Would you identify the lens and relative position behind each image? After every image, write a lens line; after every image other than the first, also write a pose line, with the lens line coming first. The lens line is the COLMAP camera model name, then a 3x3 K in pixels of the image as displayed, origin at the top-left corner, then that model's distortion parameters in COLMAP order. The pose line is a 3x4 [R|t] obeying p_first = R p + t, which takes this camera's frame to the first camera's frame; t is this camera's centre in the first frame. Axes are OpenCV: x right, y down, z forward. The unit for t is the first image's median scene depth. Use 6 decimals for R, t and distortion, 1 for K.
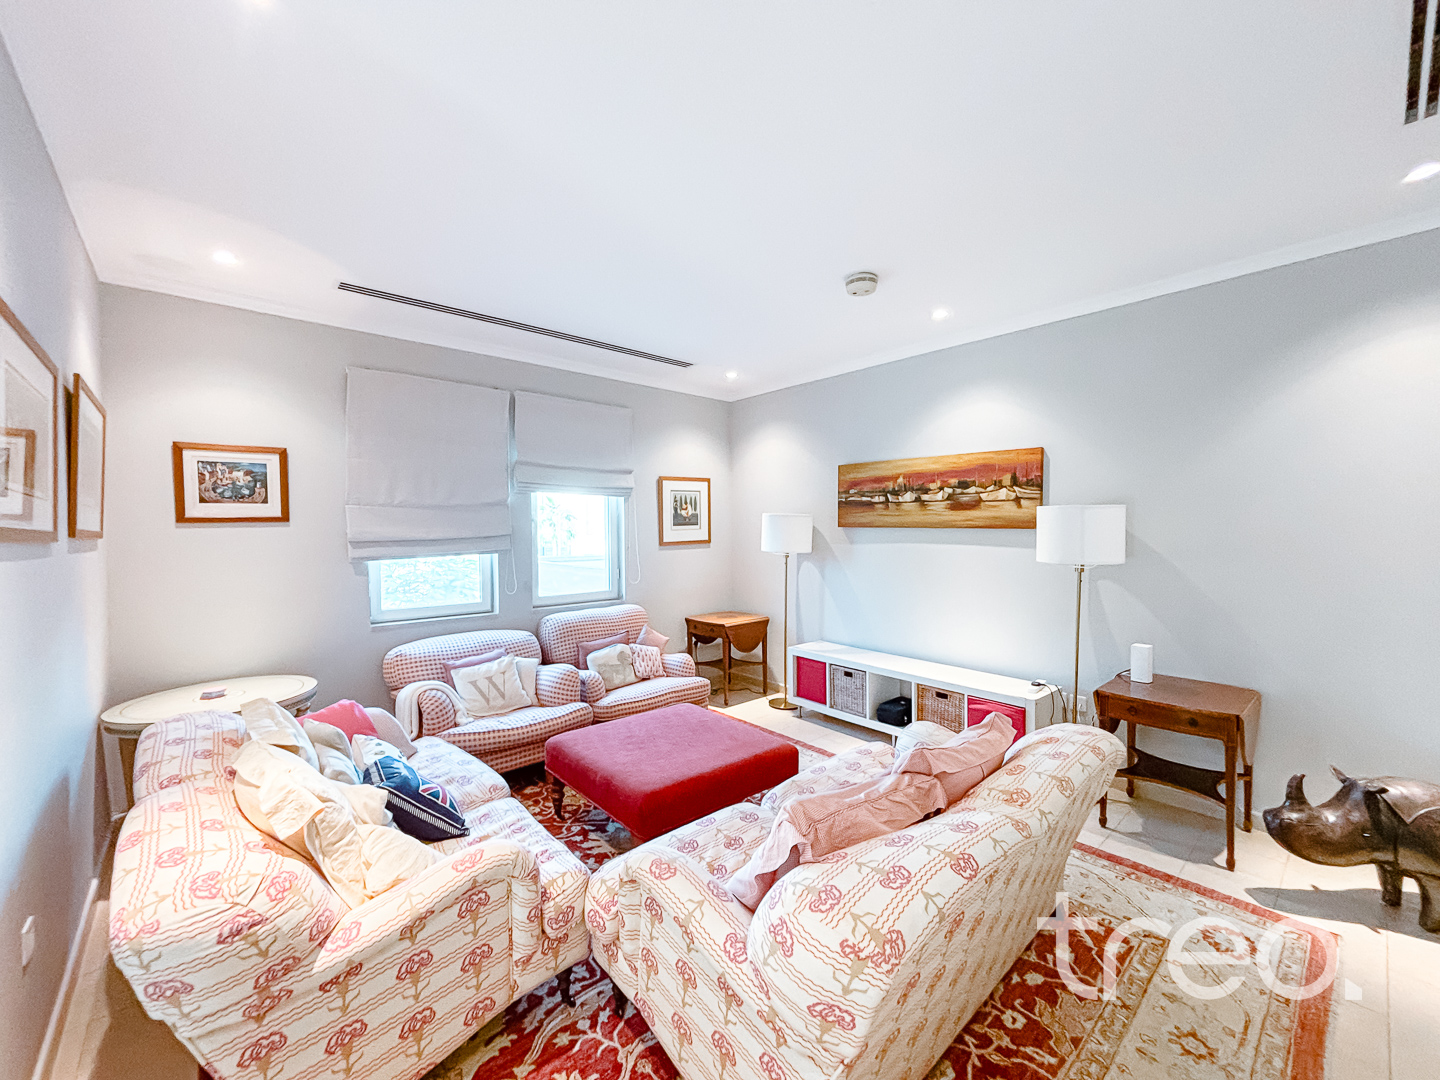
lens RADIAL K [[603.1, 0, 723.6], [0, 603.1, 533.6], [0, 0, 1]] dist [0.008705, -0.002717]
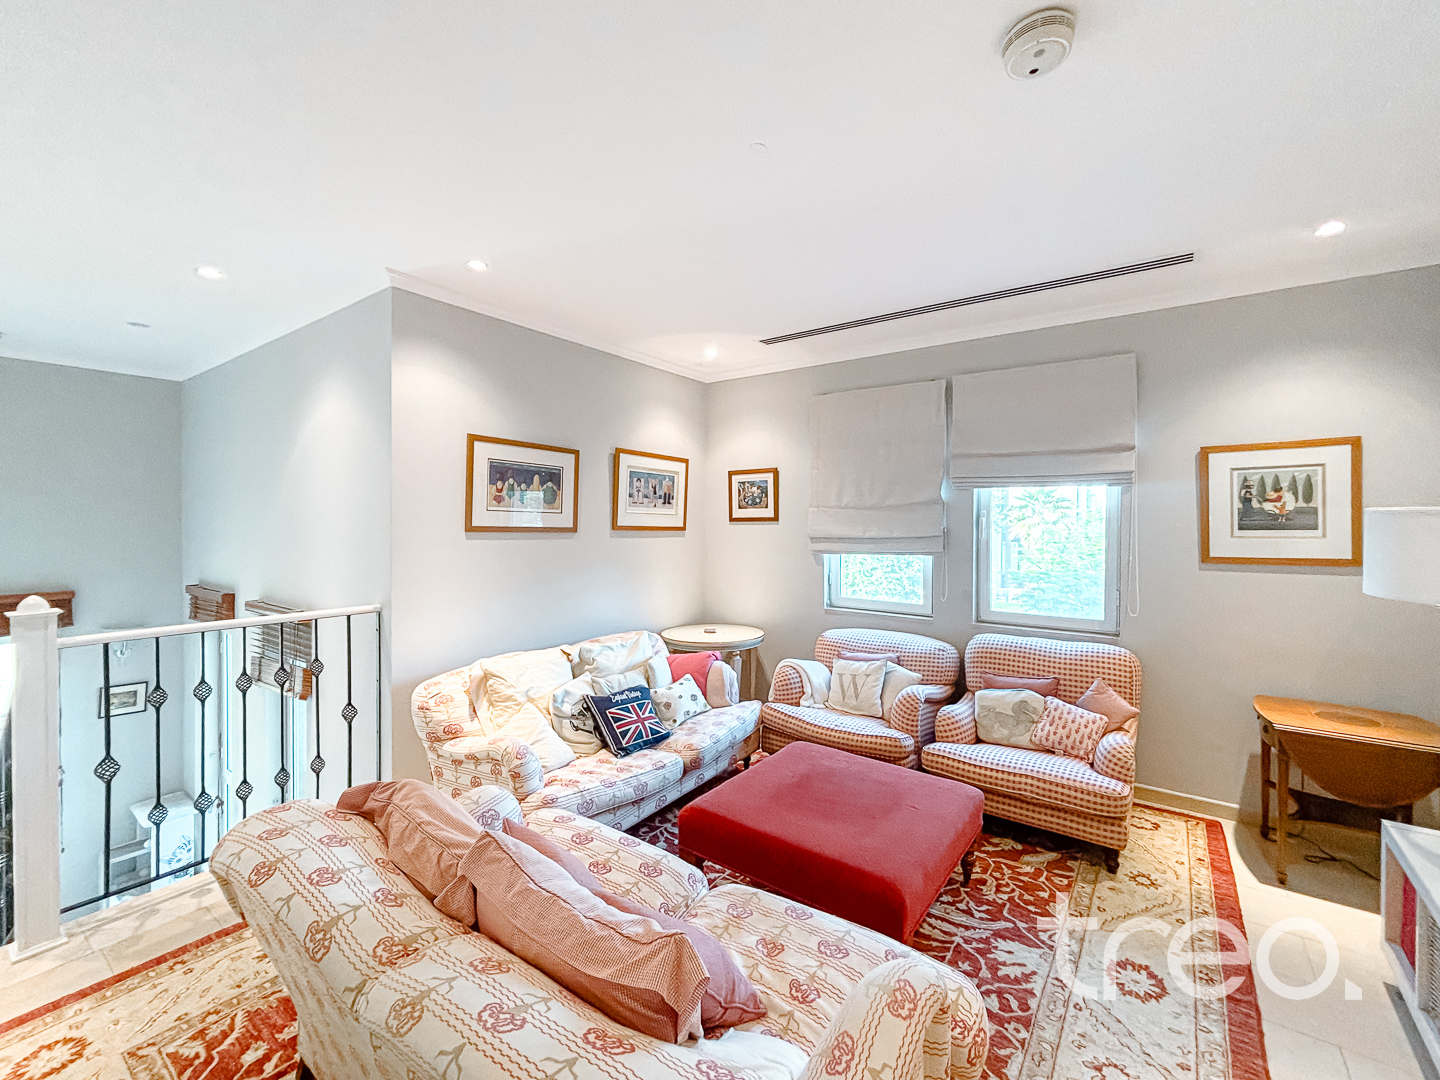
lens RADIAL K [[603.1, 0, 723.4], [0, 603.1, 524.8], [0, 0, 1]] dist [0.008705, -0.002717]
pose [[0.187375, 0.012858, -0.982204, 0.532618], [-0.017941, 0.999792, 0.009666, -0.019663], [0.982125, 0.015810, 0.187566, 0.556422]]
